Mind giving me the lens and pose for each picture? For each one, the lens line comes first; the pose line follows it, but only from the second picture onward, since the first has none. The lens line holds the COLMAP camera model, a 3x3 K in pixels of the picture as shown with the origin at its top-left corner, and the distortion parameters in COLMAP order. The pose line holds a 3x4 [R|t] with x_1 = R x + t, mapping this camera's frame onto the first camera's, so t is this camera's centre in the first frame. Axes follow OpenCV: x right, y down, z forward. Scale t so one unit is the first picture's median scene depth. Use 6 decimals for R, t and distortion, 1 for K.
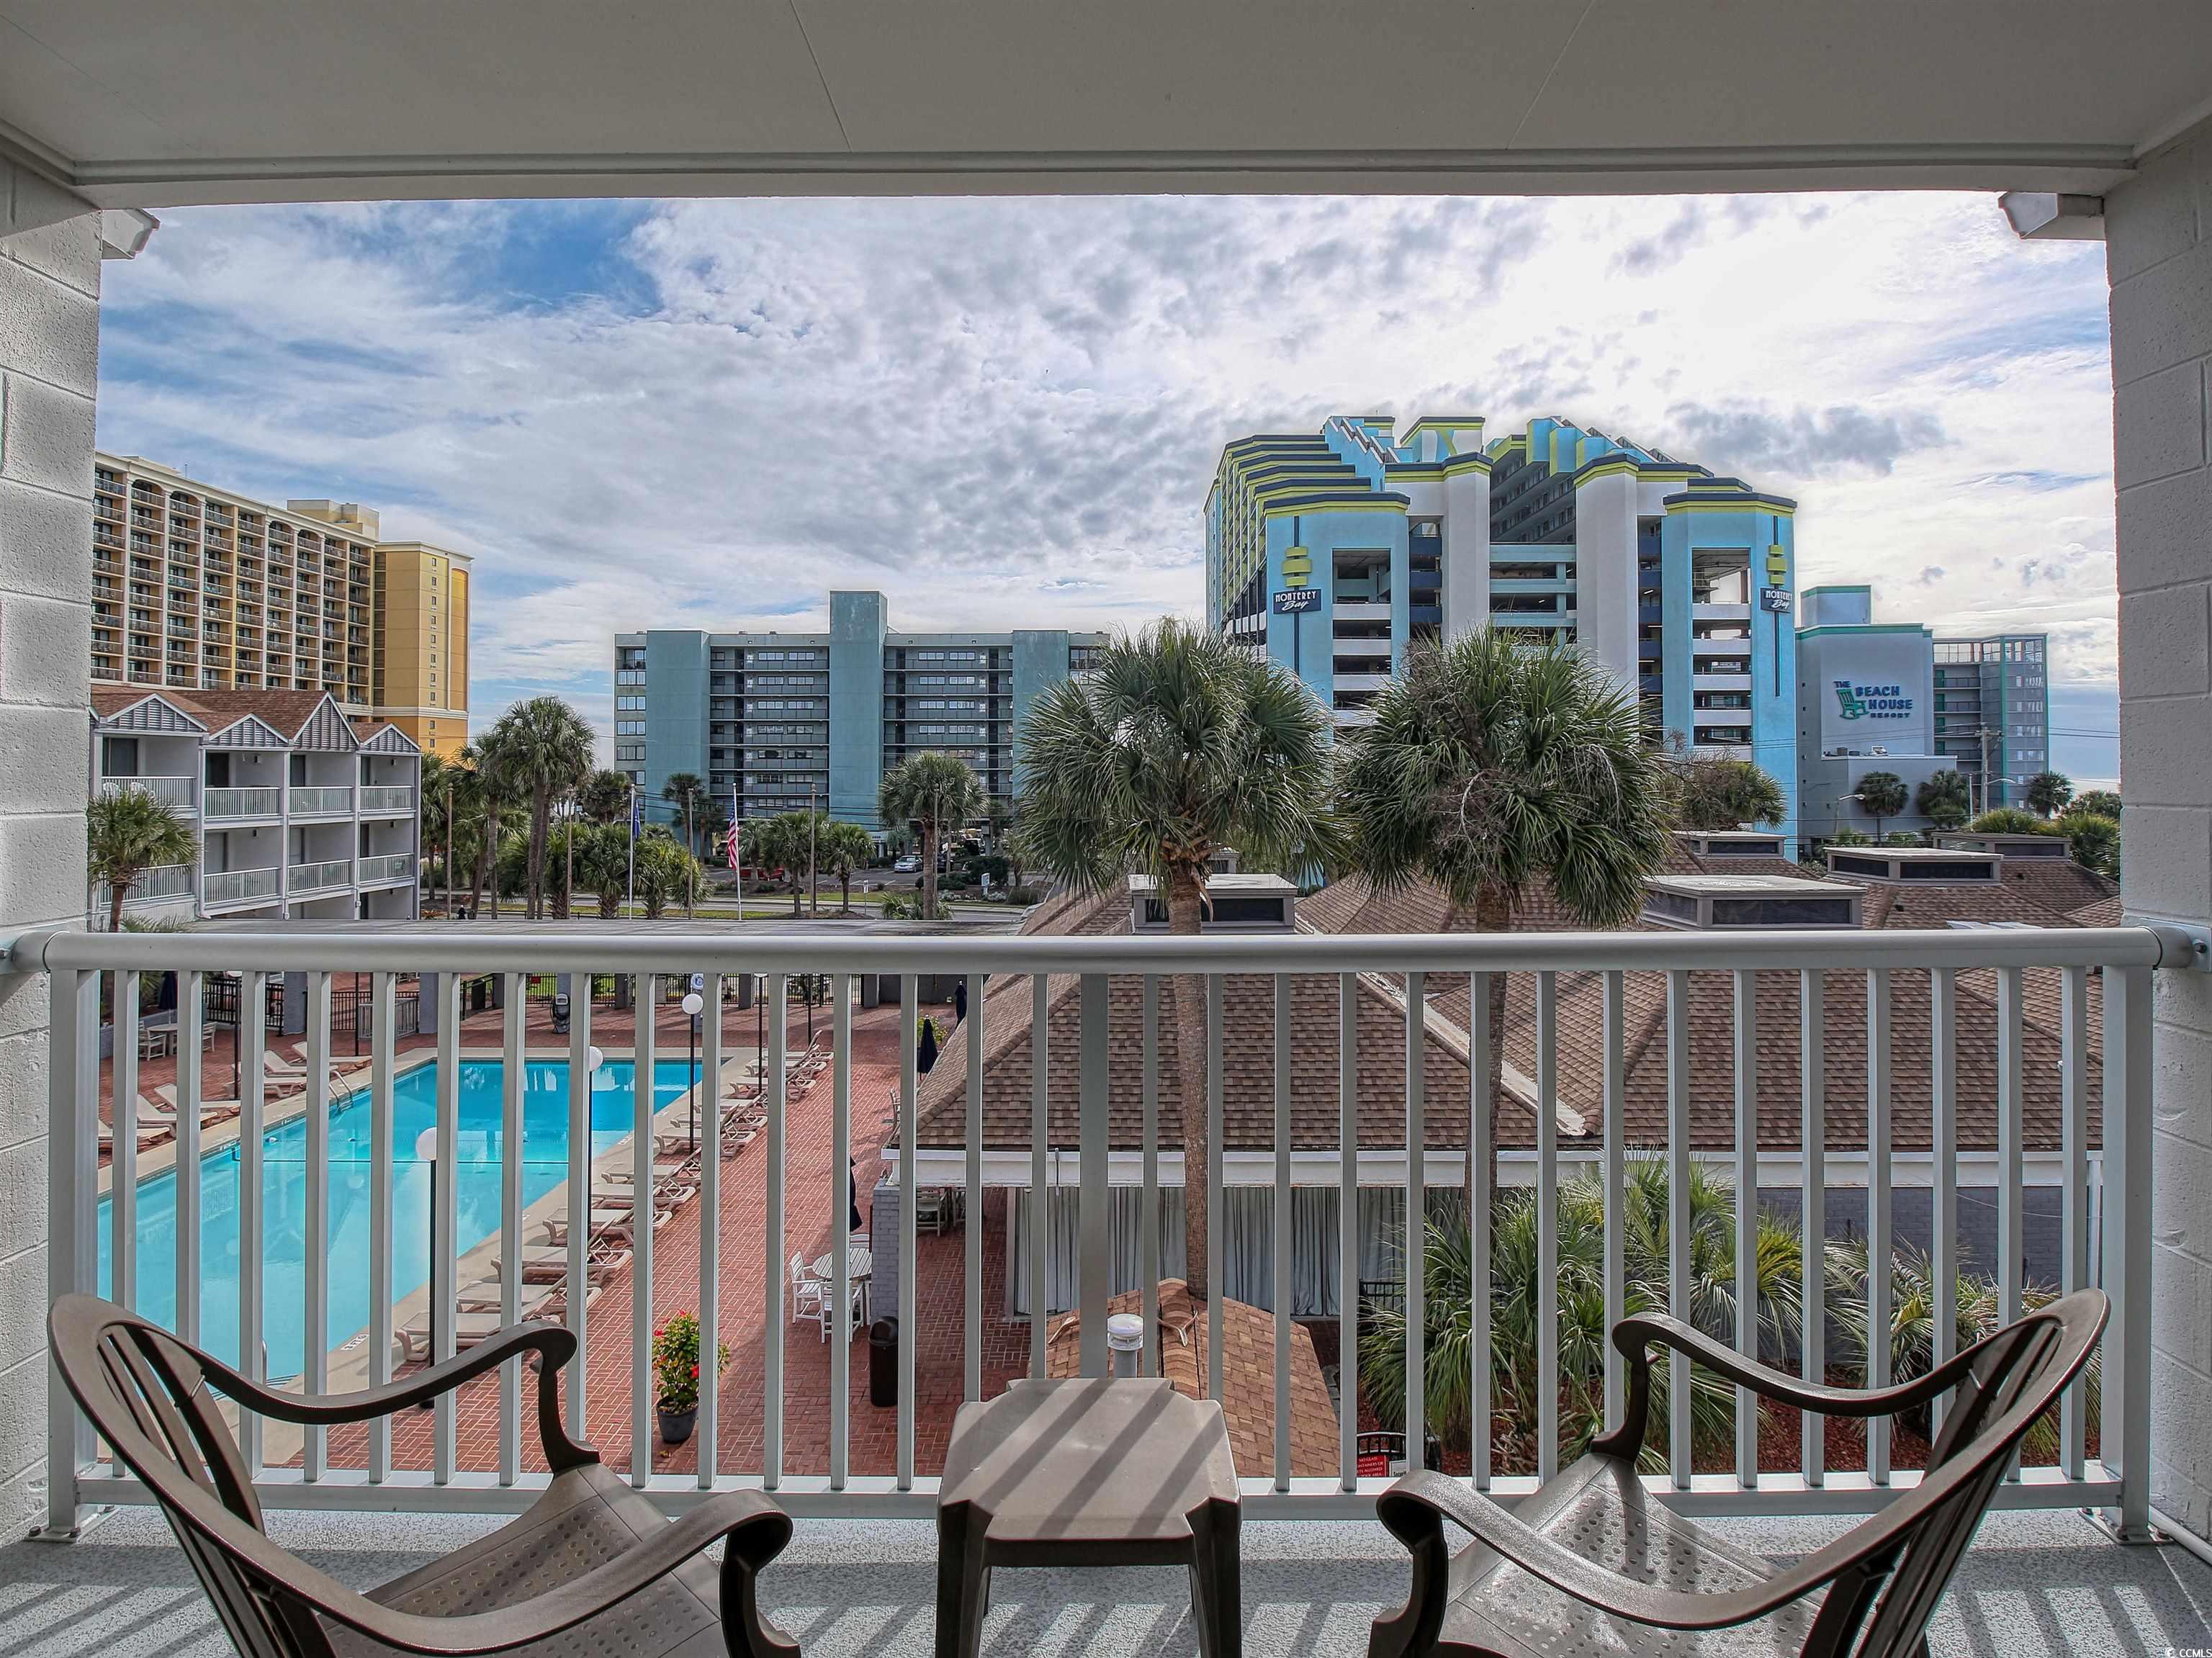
lens RADIAL K [[1182.0, 0, 1121.0], [0, 1182.0, 758.8], [0, 0, 1]] dist [-0.001652, -0.013594]
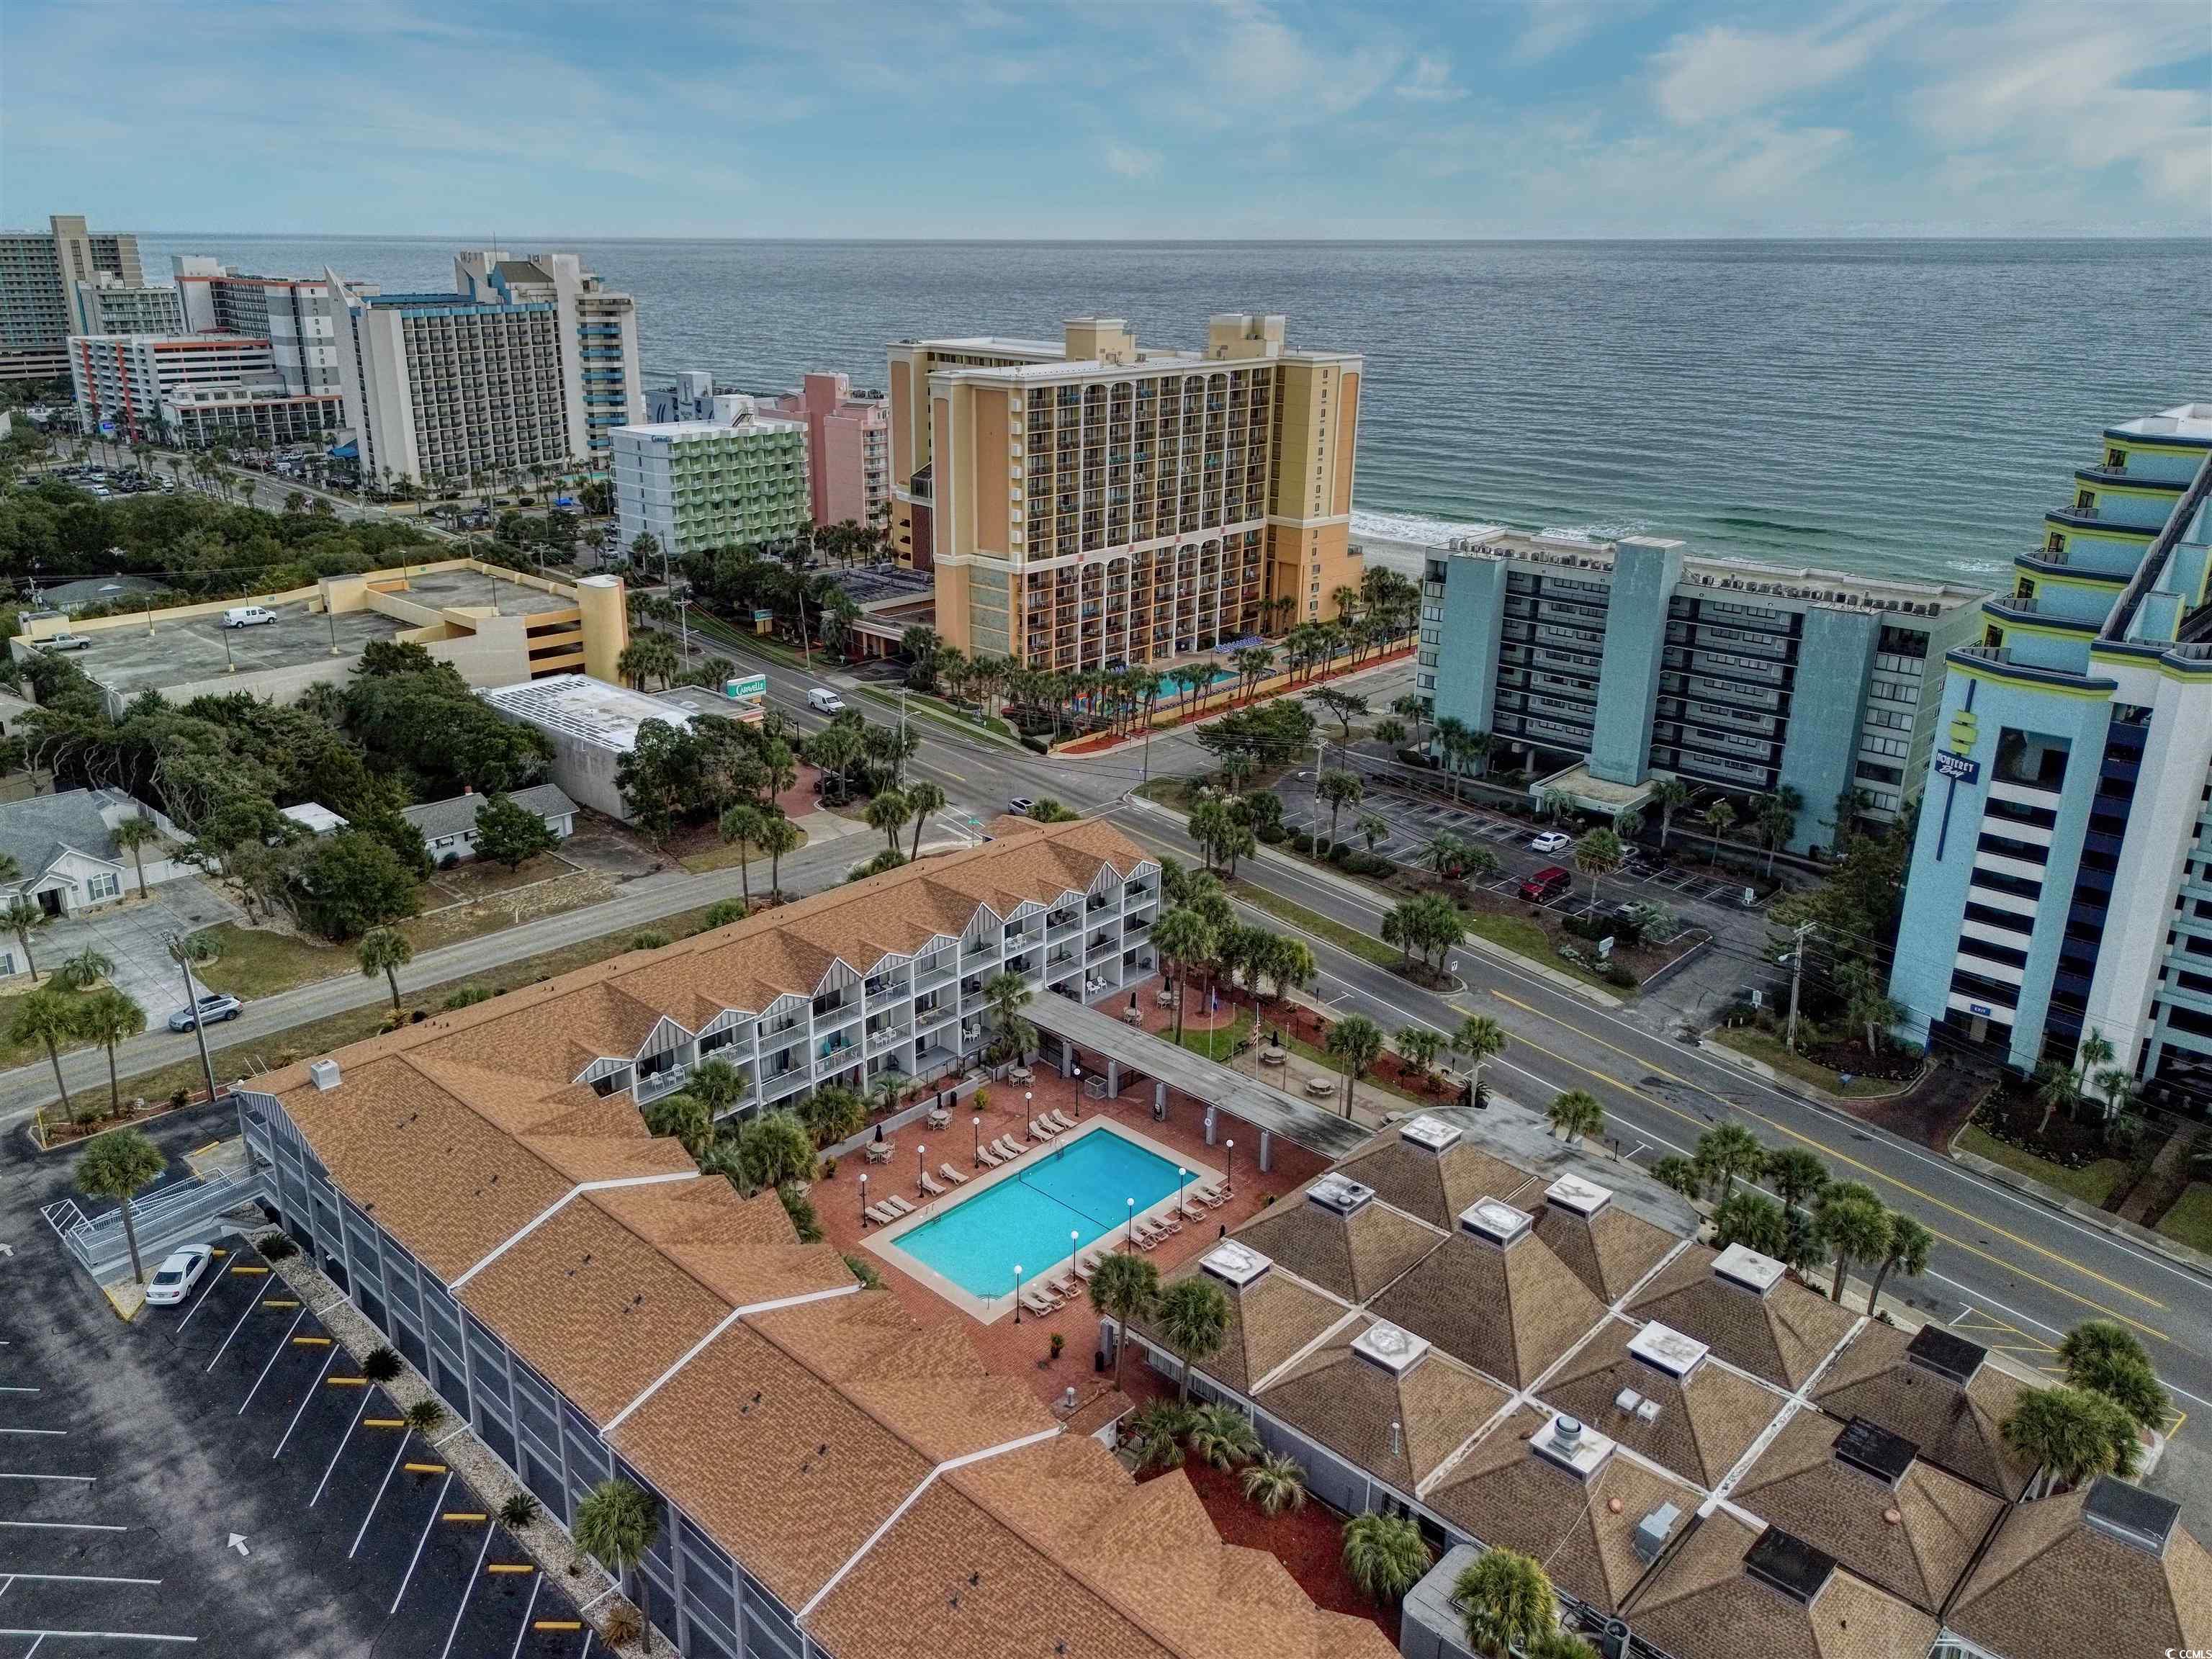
lens RADIAL K [[1646.5, 0, 1017.6], [0, 1646.5, 828.4], [0, 0, 1]] dist [0.085930, -0.083749]
pose [[0.705921, 0.238484, -0.666934, 0.399467], [0.012452, 0.937287, 0.348337, -0.429038], [0.708181, -0.254203, 0.658681, -0.334038]]
